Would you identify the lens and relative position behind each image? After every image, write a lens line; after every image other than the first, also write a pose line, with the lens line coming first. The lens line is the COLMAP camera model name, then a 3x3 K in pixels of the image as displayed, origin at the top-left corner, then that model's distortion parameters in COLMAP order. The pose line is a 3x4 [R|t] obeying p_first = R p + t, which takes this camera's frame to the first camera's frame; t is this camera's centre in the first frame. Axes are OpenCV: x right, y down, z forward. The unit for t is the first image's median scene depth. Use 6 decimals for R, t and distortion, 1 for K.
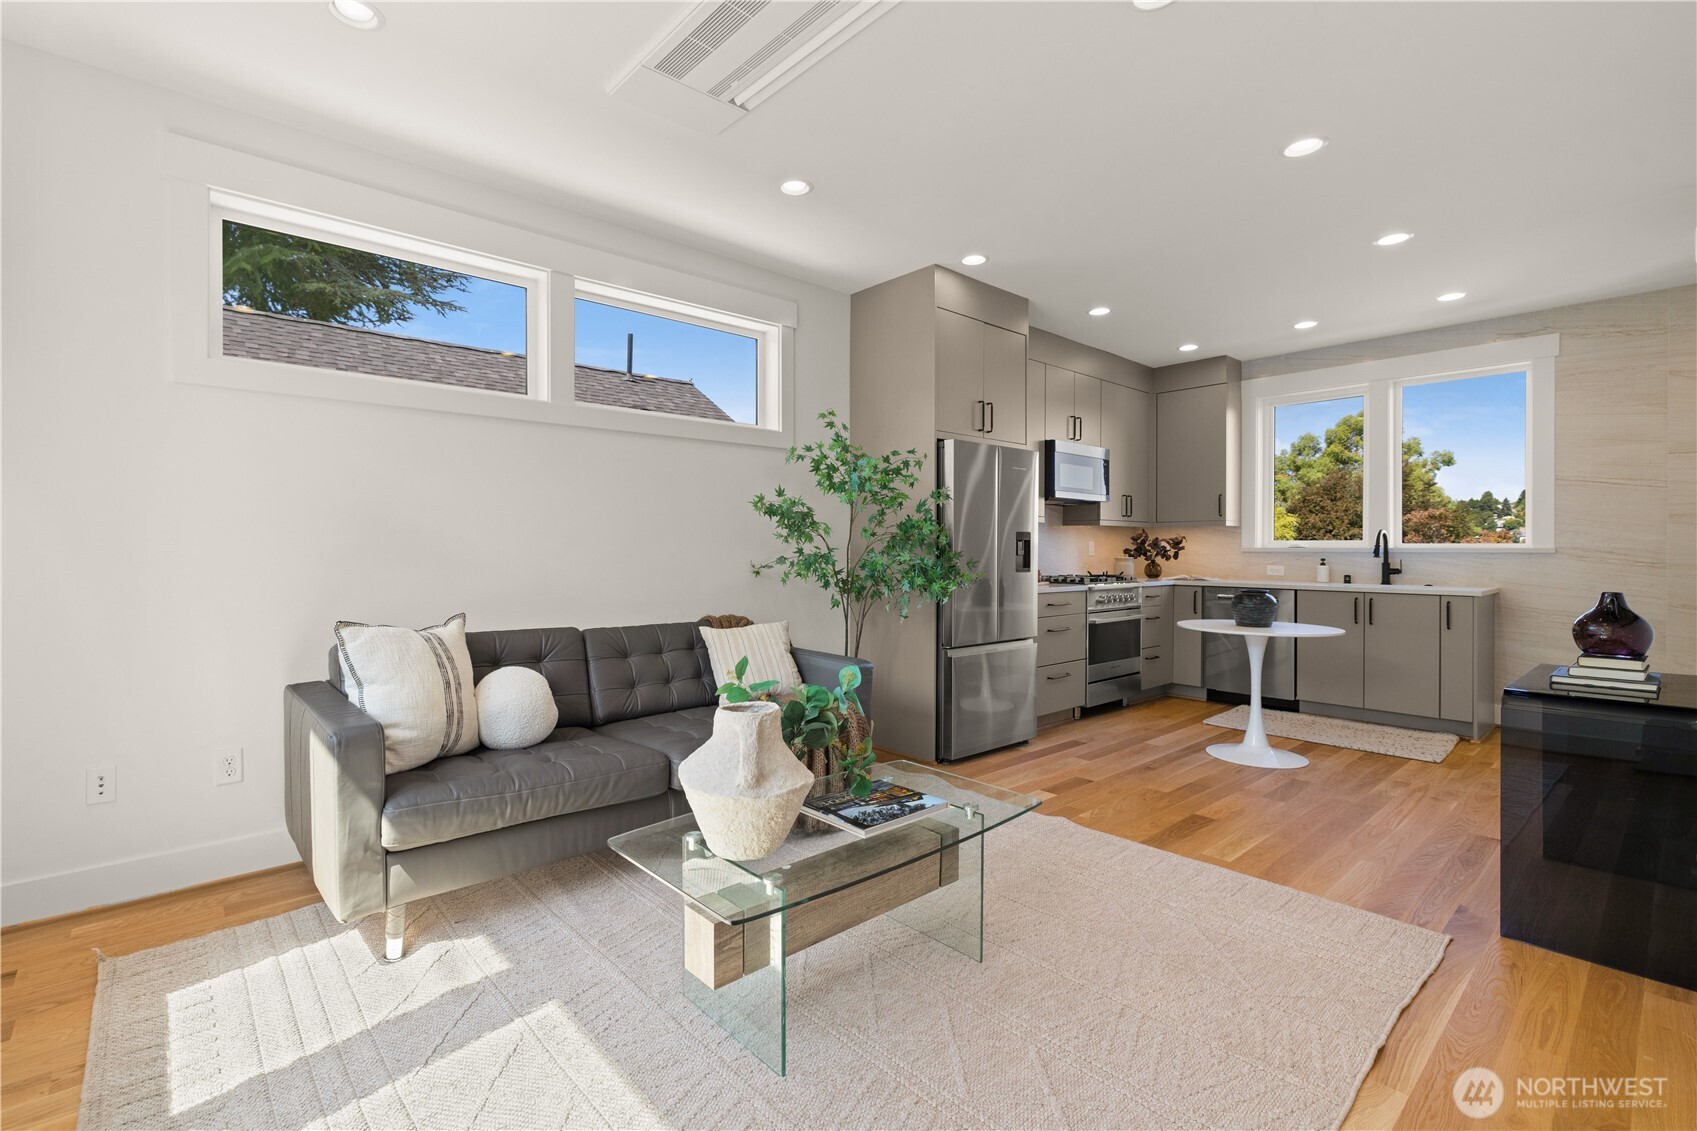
lens RADIAL K [[750.9, 0, 798.3], [0, 750.9, 549.5], [0, 0, 1]] dist [-0.001930, -0.000373]
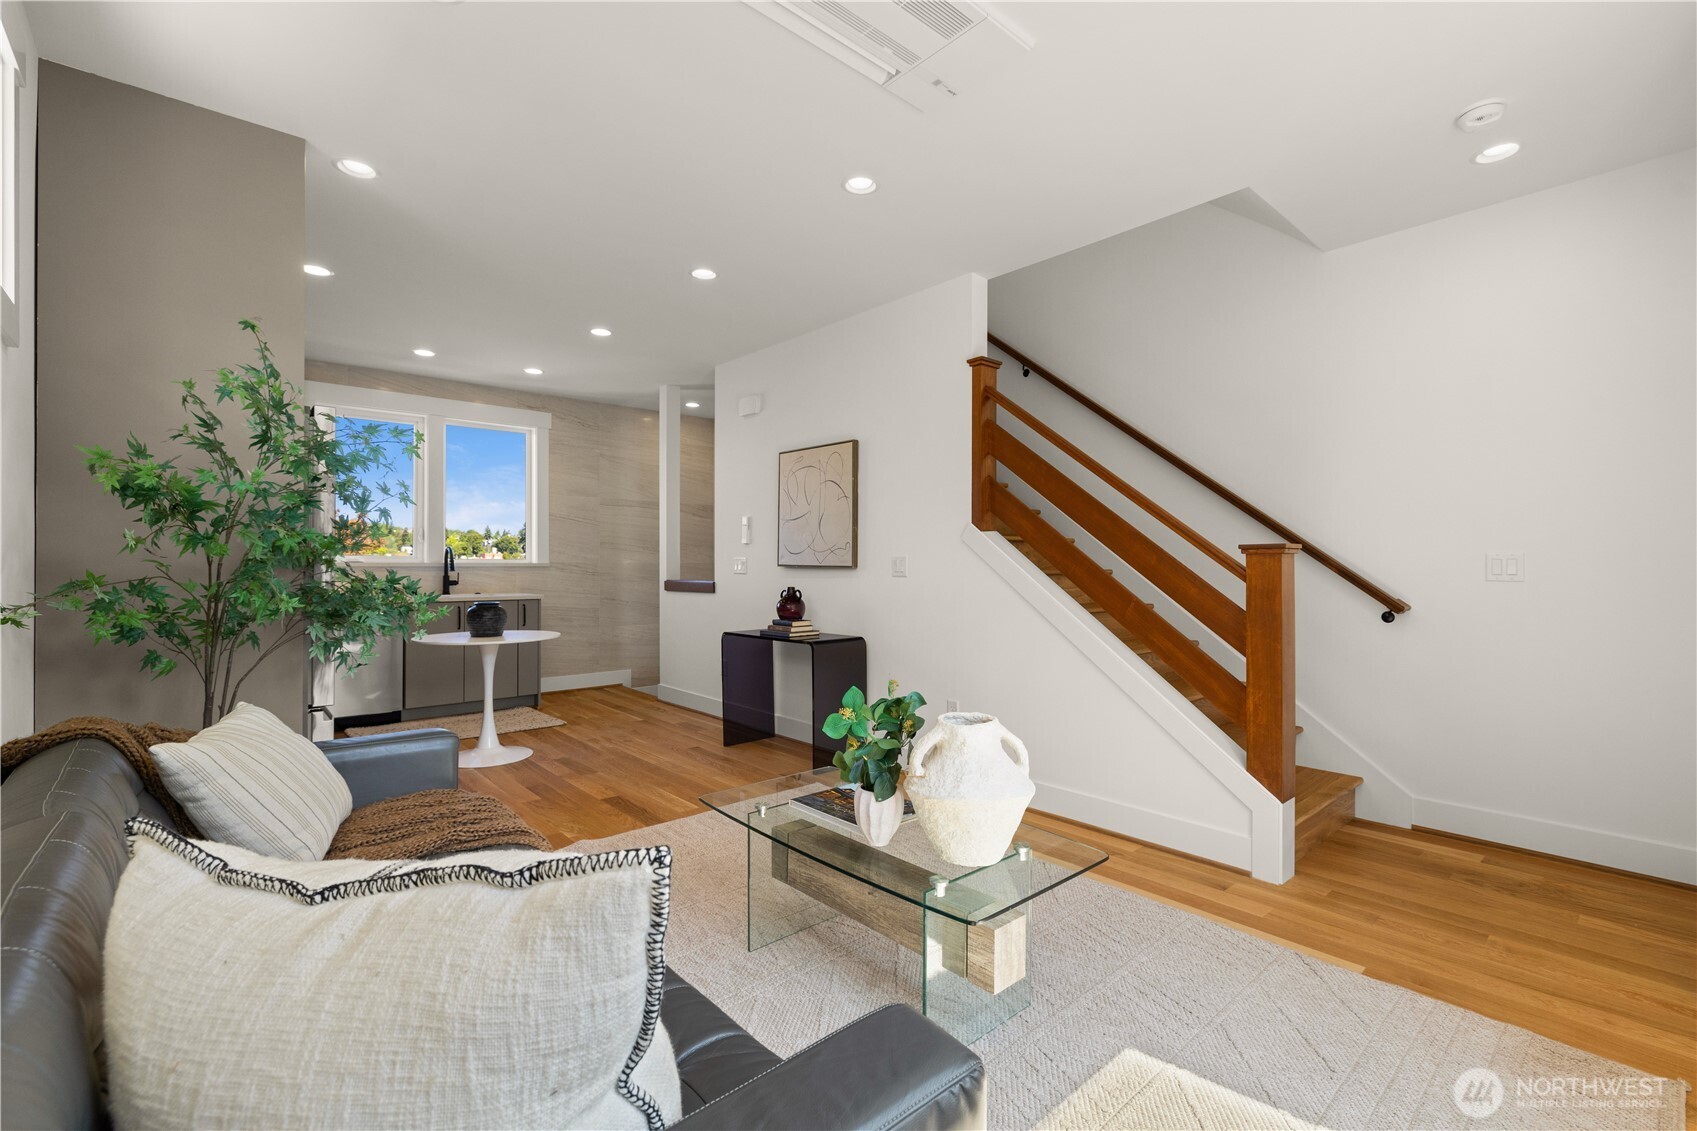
lens RADIAL K [[725.4, 0, 862.6], [0, 725.4, 560.8], [0, 0, 1]] dist [0.003215, 0.000186]
pose [[-0.041425, 0.003352, 0.999136, -0.402498], [0.001299, 0.999994, -0.003301, -0.000745], [-0.999141, 0.001161, -0.041429, 0.455931]]
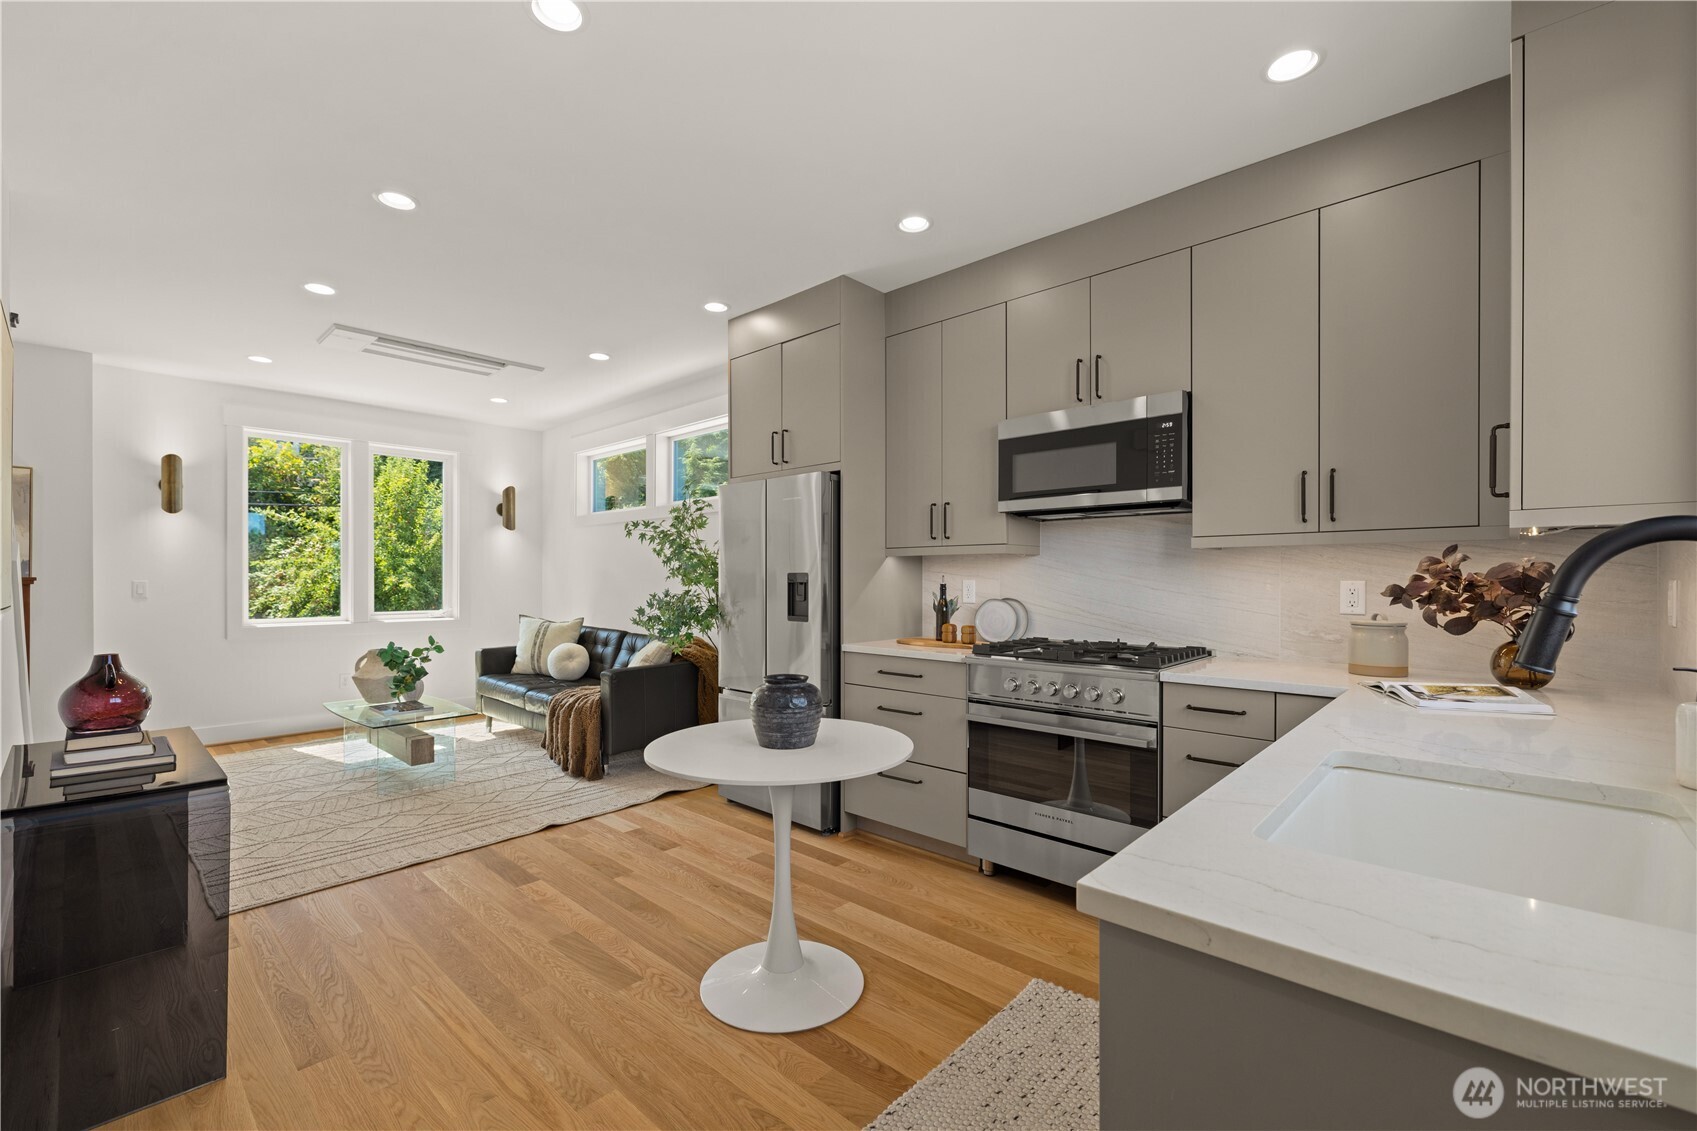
lens RADIAL K [[725.4, 0, 840.3], [0, 725.4, 576.4], [0, 0, 1]] dist [0.003215, 0.000186]
pose [[0.116883, -0.005250, -0.993132, 1.022786], [-0.001097, 0.999985, -0.005415, -0.013456], [0.993145, 0.001722, 0.116876, 0.881683]]
